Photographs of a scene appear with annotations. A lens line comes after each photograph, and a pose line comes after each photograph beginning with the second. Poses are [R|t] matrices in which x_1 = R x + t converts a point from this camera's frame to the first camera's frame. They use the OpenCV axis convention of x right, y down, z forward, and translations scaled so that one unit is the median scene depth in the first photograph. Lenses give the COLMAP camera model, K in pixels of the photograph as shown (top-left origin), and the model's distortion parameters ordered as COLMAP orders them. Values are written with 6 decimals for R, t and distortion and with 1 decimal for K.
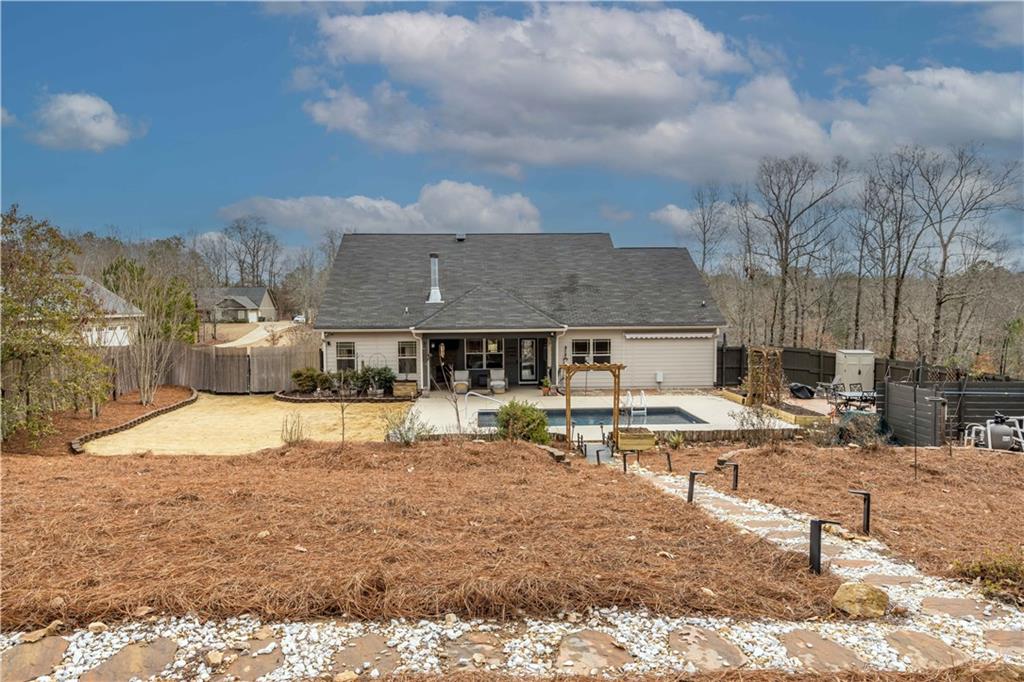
lens RADIAL K [[634.6, 0, 551.6], [0, 634.6, 361.1], [0, 0, 1]] dist [0.005372, 0.000271]
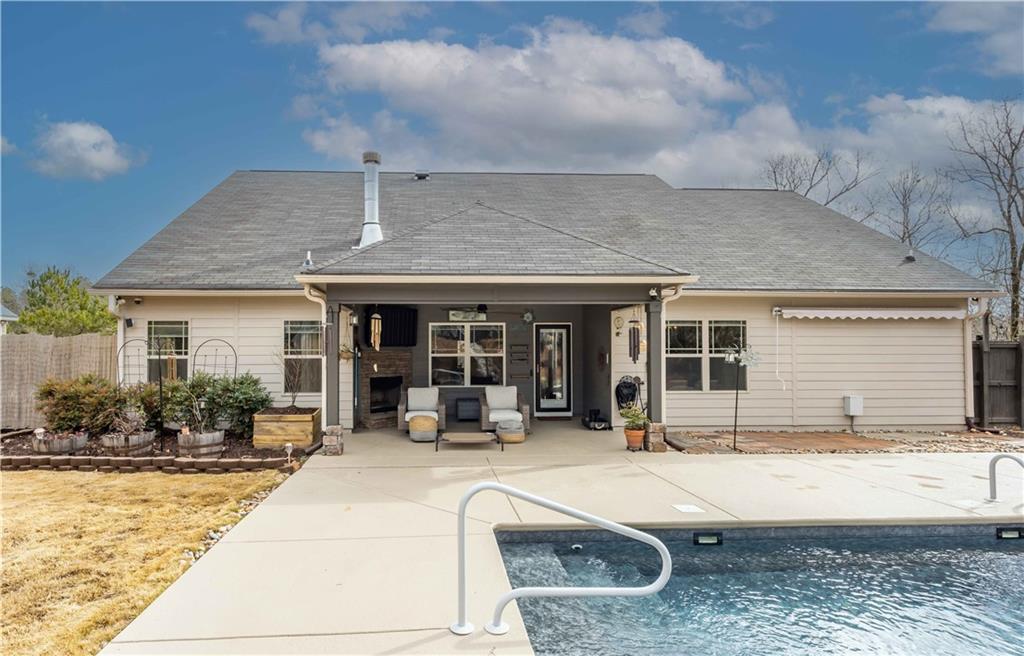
lens RADIAL K [[509.8, 0, 451.3], [0, 509.8, 336.5], [0, 0, 1]] dist [-0.012480, 0.001414]
pose [[0.997685, -0.000461, -0.067996, -0.097599], [-0.006816, 0.994263, -0.106750, 0.017543], [0.067656, 0.106967, 0.991958, 0.639842]]
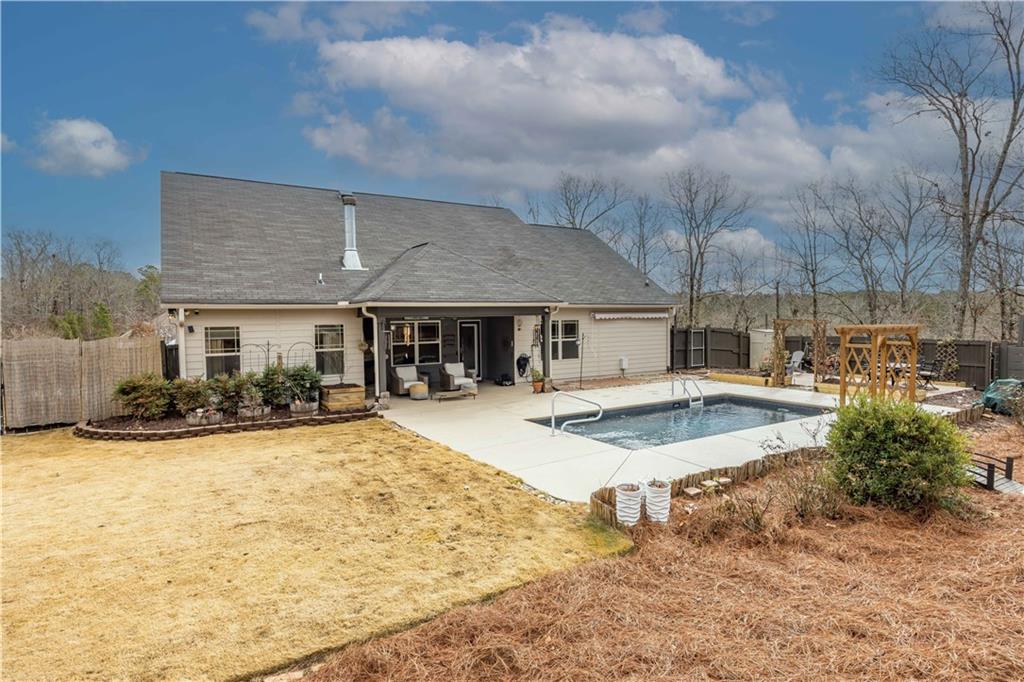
lens RADIAL K [[528.2, 0, 538.1], [0, 528.2, 342.8], [0, 0, 1]] dist [-0.015199, -0.000429]
pose [[0.887258, -0.029589, 0.460323, -0.281424], [0.047711, 0.998475, -0.027781, 0.011888], [-0.458799, 0.046611, 0.887317, 0.422769]]
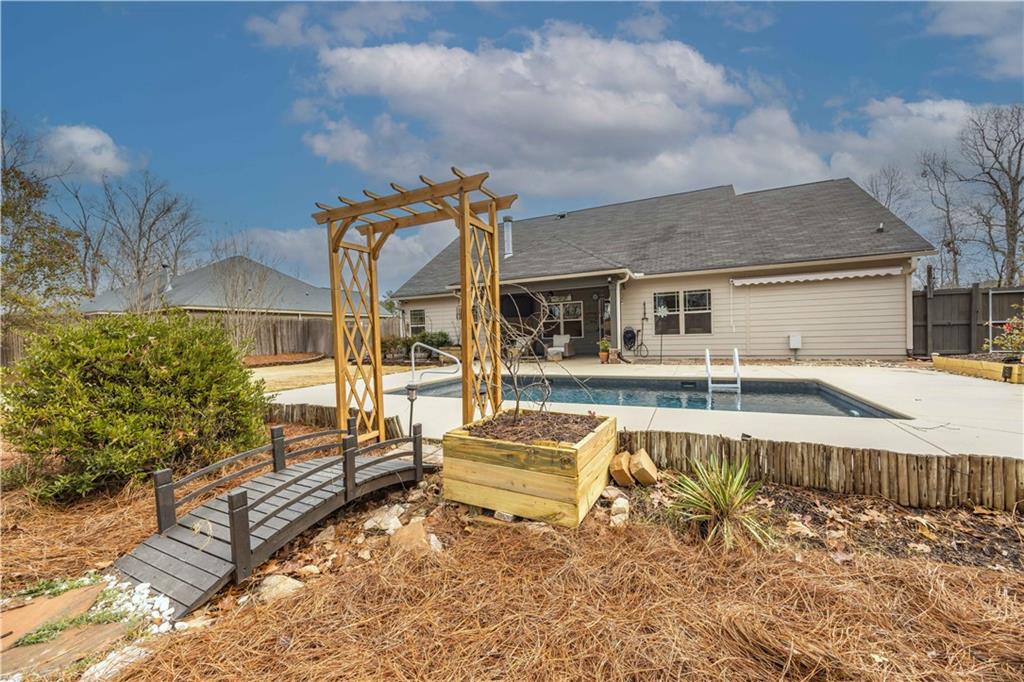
lens RADIAL K [[387.6, 0, 516.8], [0, 387.6, 347.3], [0, 0, 1]] dist [-0.001204, -0.000509]
pose [[0.865639, -0.010435, -0.500561, 0.125201], [-0.009392, 0.999268, -0.037073, 0.050976], [0.500581, 0.036793, 0.864907, 0.523908]]
